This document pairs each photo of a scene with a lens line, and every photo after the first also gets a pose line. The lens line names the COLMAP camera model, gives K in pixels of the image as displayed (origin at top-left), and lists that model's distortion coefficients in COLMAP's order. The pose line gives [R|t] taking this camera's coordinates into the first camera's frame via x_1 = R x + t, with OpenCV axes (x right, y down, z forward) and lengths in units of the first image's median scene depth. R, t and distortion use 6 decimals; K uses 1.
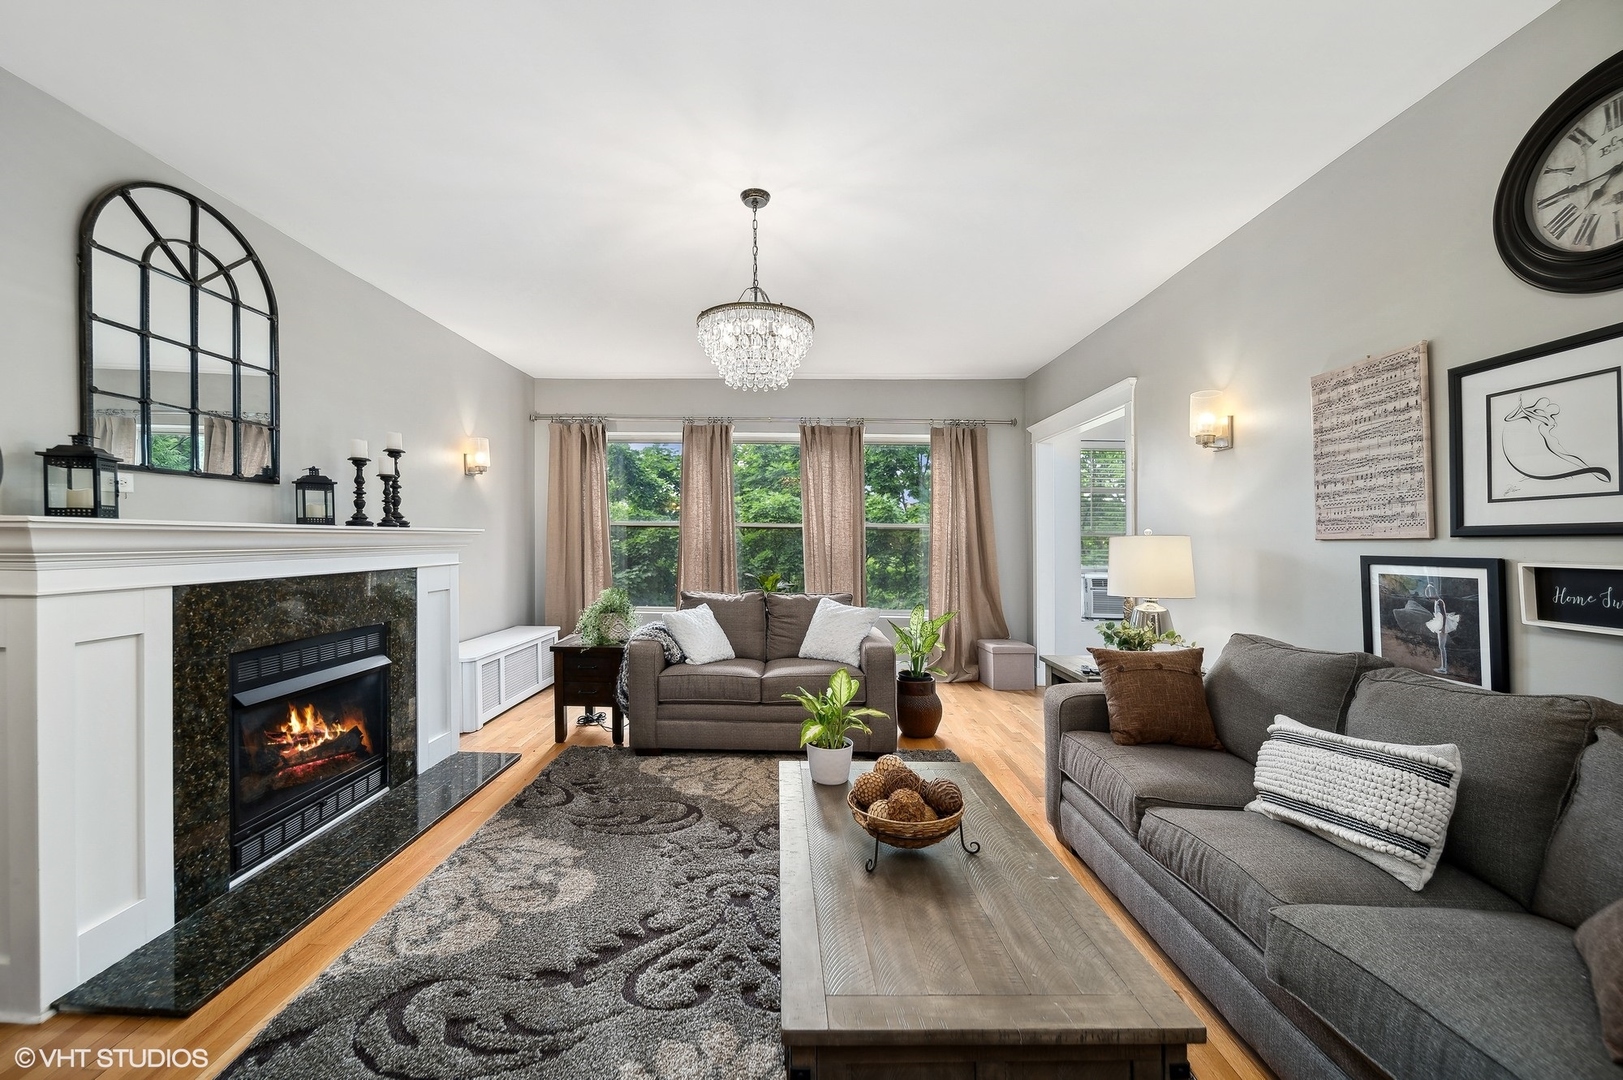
lens RADIAL K [[586.3, 0, 766.0], [0, 586.3, 543.9], [0, 0, 1]] dist [-0.000510, -0.000358]
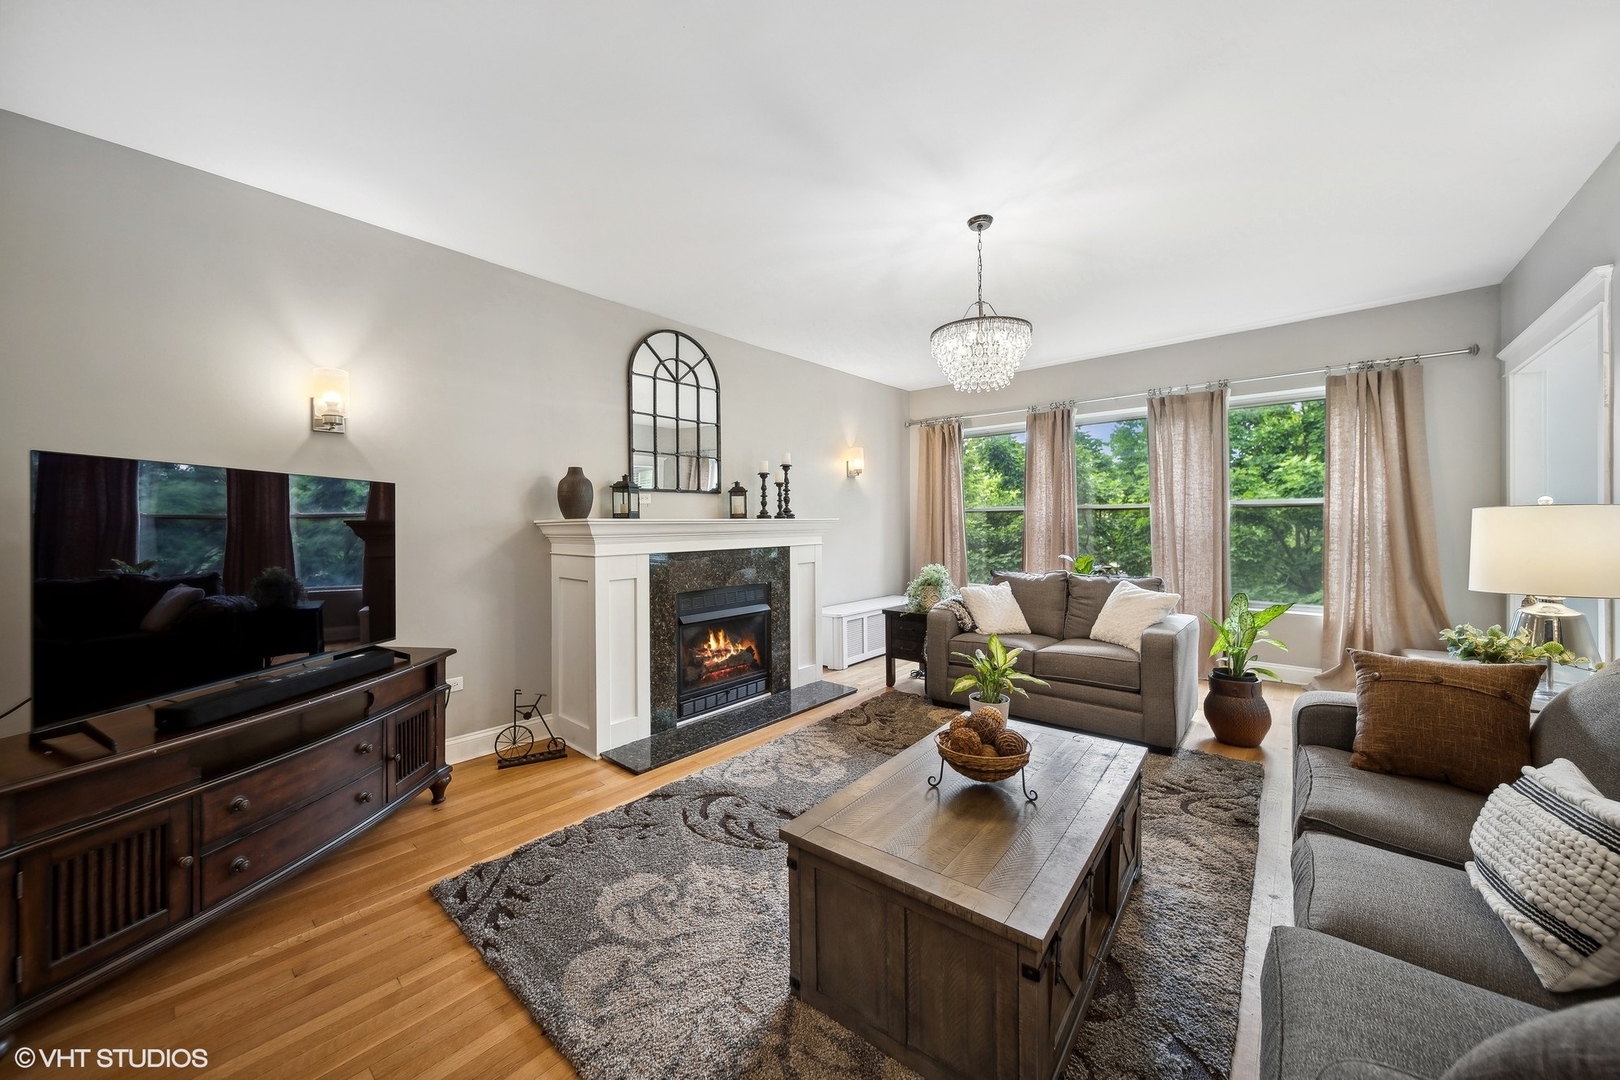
lens RADIAL K [[561.4, 0, 821.5], [0, 561.4, 529.0], [0, 0, 1]] dist [0.000105, -0.000030]
pose [[0.787196, -0.012023, -0.616585, 0.362243], [0.012872, 0.999912, -0.003064, 0.003785], [0.616568, -0.005525, 0.787282, -0.046766]]
